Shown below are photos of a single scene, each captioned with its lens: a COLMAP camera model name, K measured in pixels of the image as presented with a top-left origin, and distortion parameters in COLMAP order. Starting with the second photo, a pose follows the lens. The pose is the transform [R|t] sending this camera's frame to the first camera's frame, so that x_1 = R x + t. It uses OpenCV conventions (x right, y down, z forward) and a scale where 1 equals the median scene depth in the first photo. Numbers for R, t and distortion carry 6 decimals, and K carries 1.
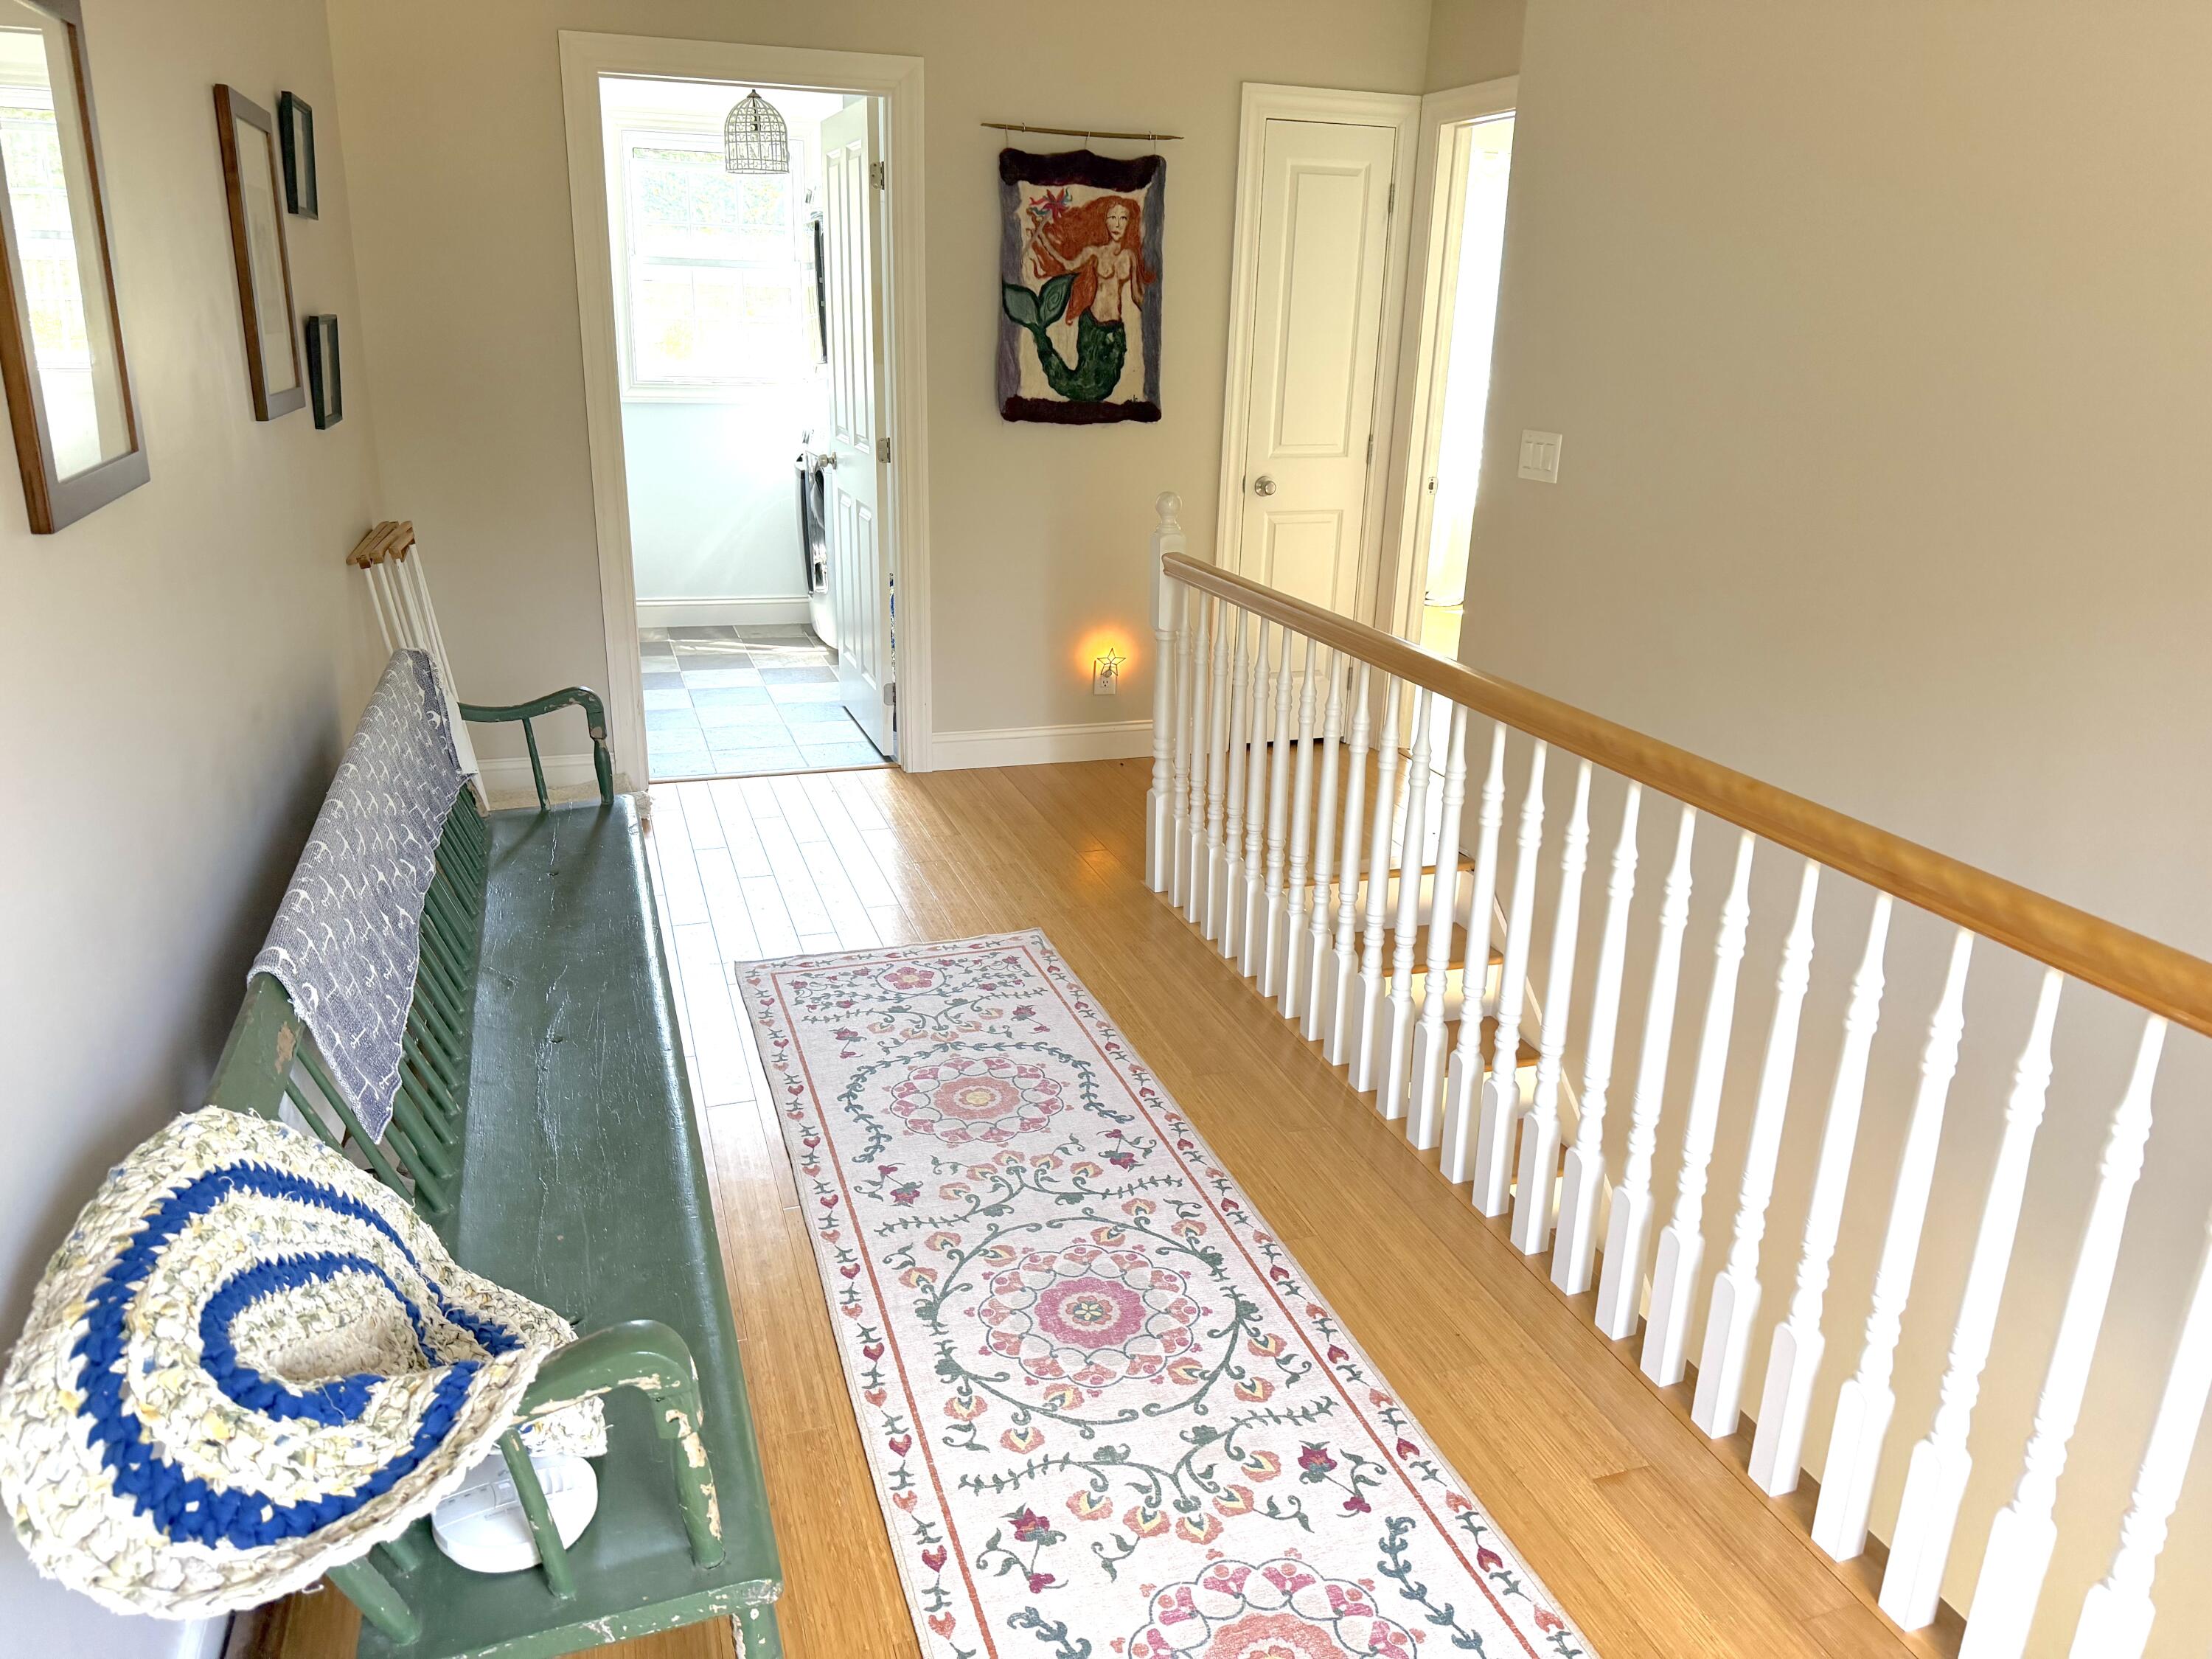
lens RADIAL K [[1562.5, 0, 1109.8], [0, 1562.5, 826.2], [0, 0, 1]] dist [0.009133, 0.000684]
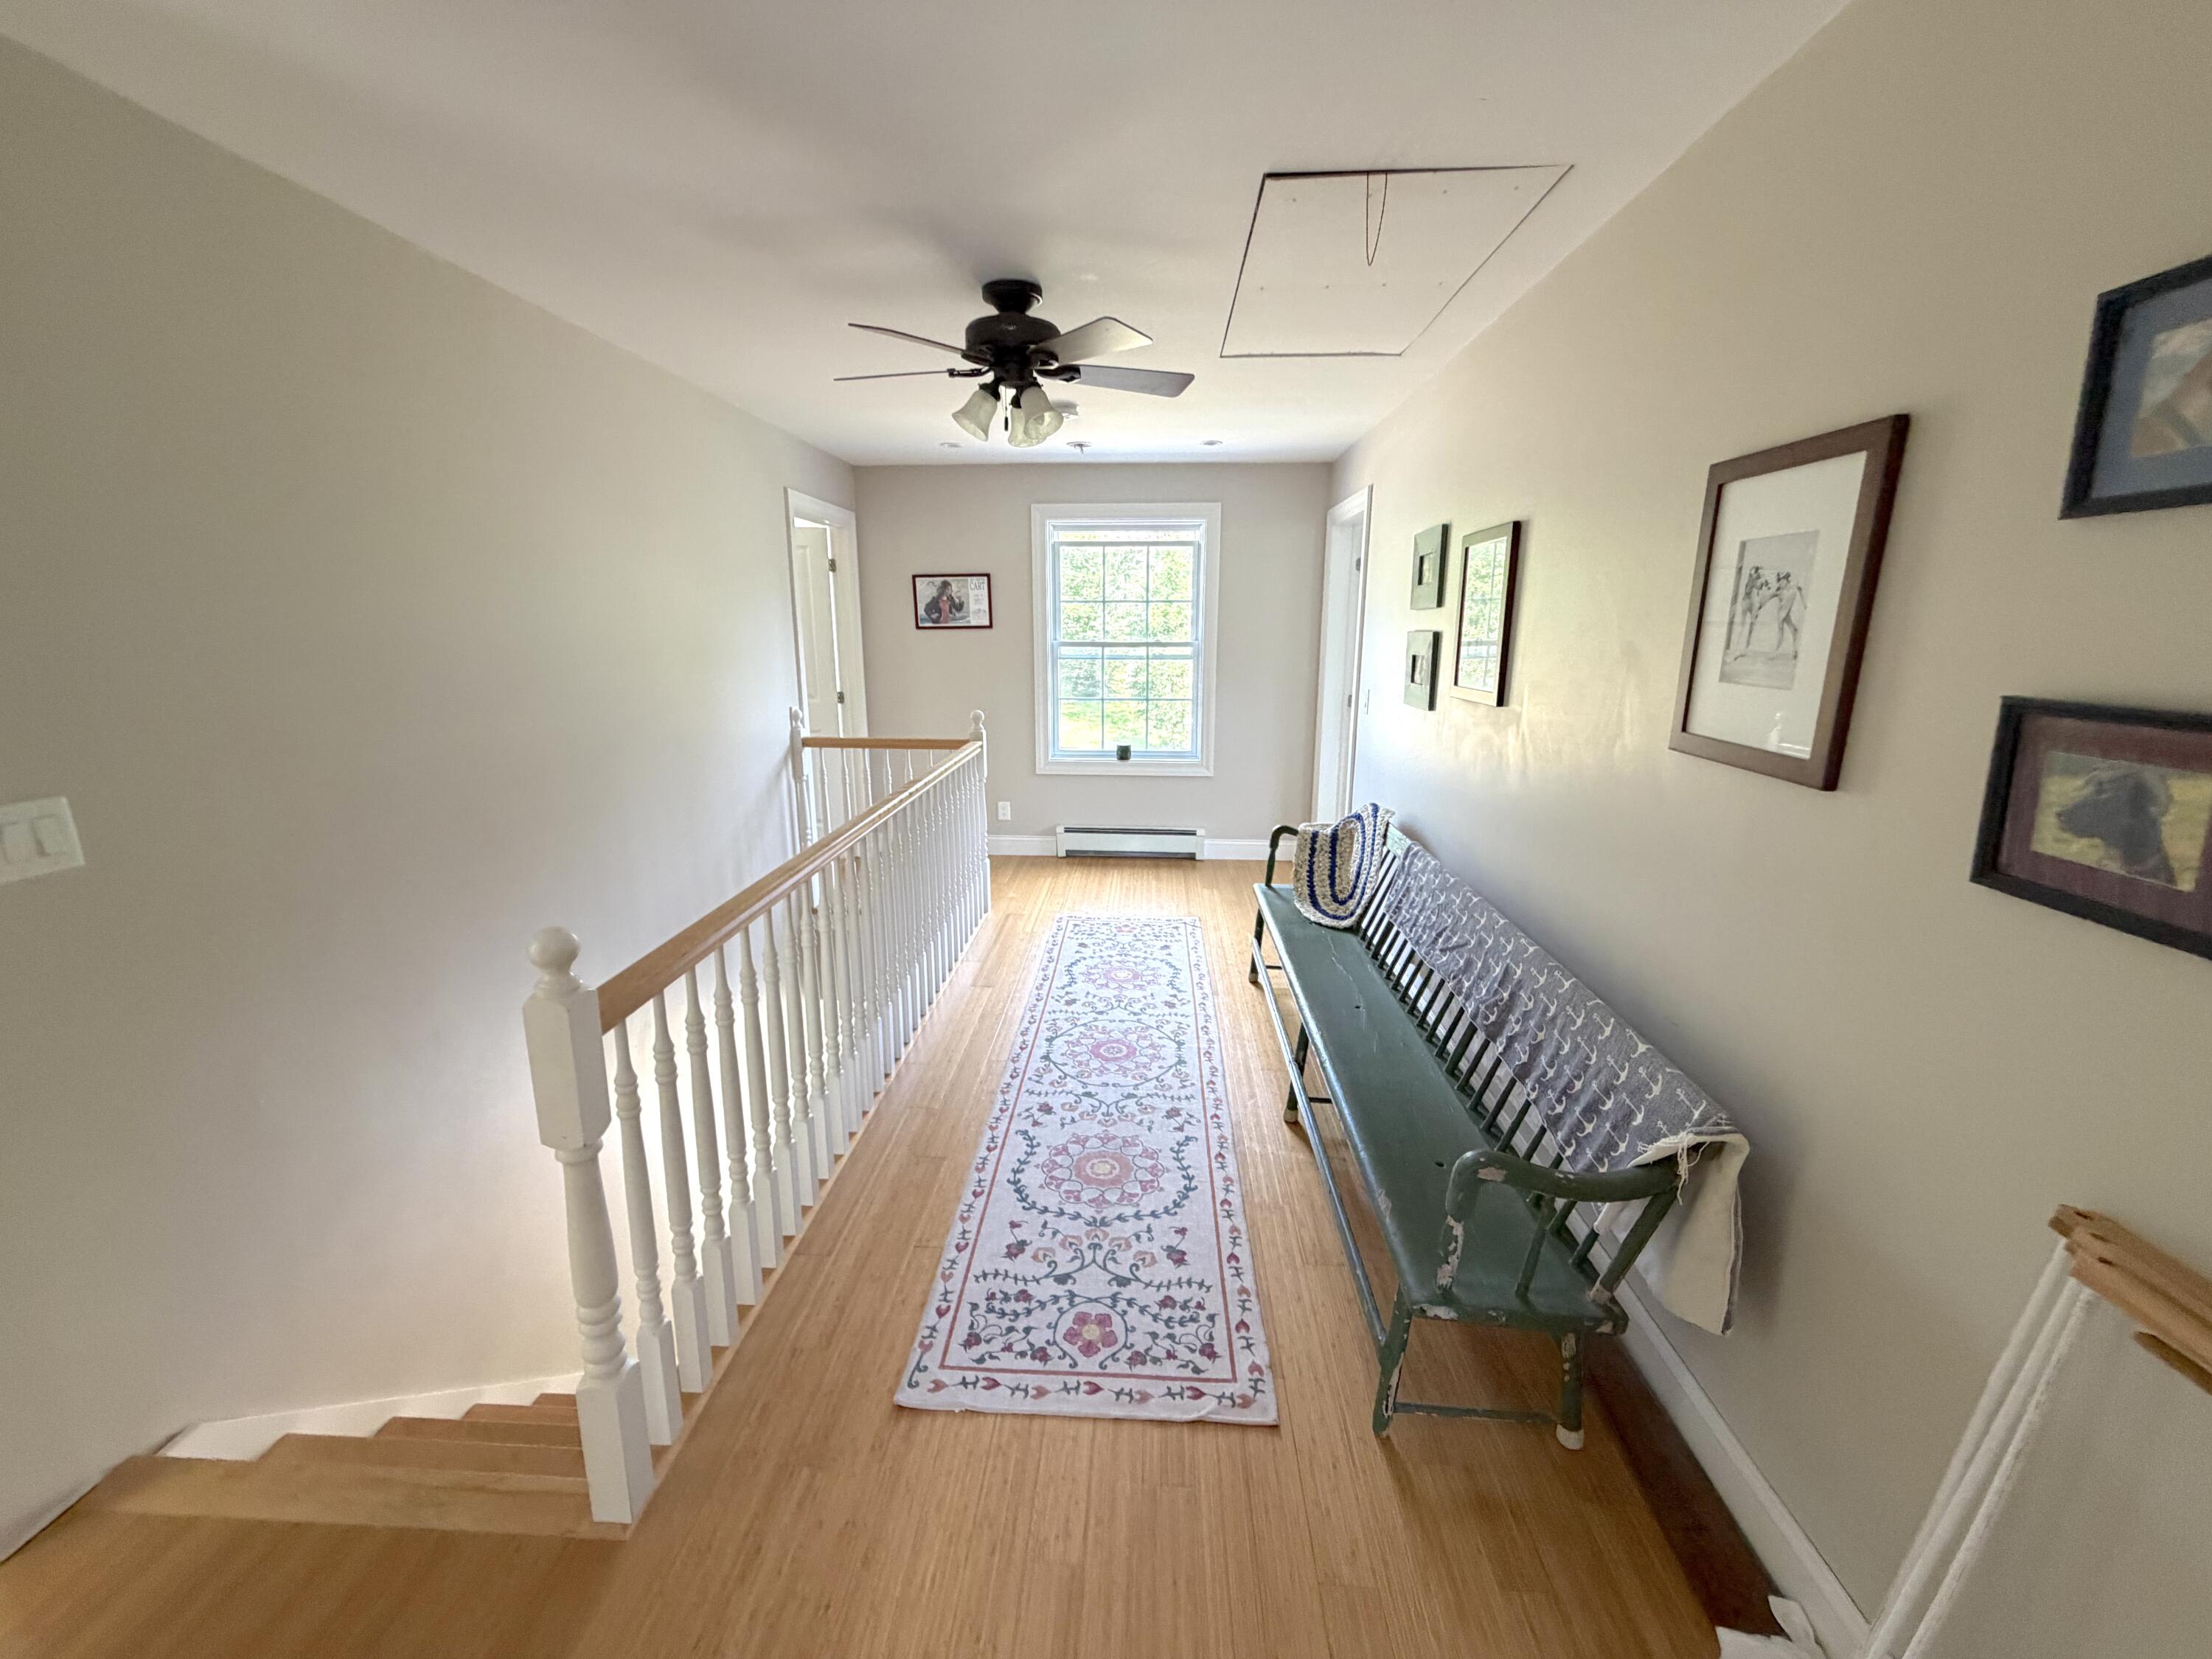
lens RADIAL K [[886.9, 0, 1106.1], [0, 886.9, 816.6], [0, 0, 1]] dist [-0.002361, -0.000074]
pose [[-0.928307, -0.114083, 0.353879, -0.369637], [0.083176, 0.863926, 0.496703, -0.553885], [-0.362391, 0.490528, -0.792500, 1.622966]]
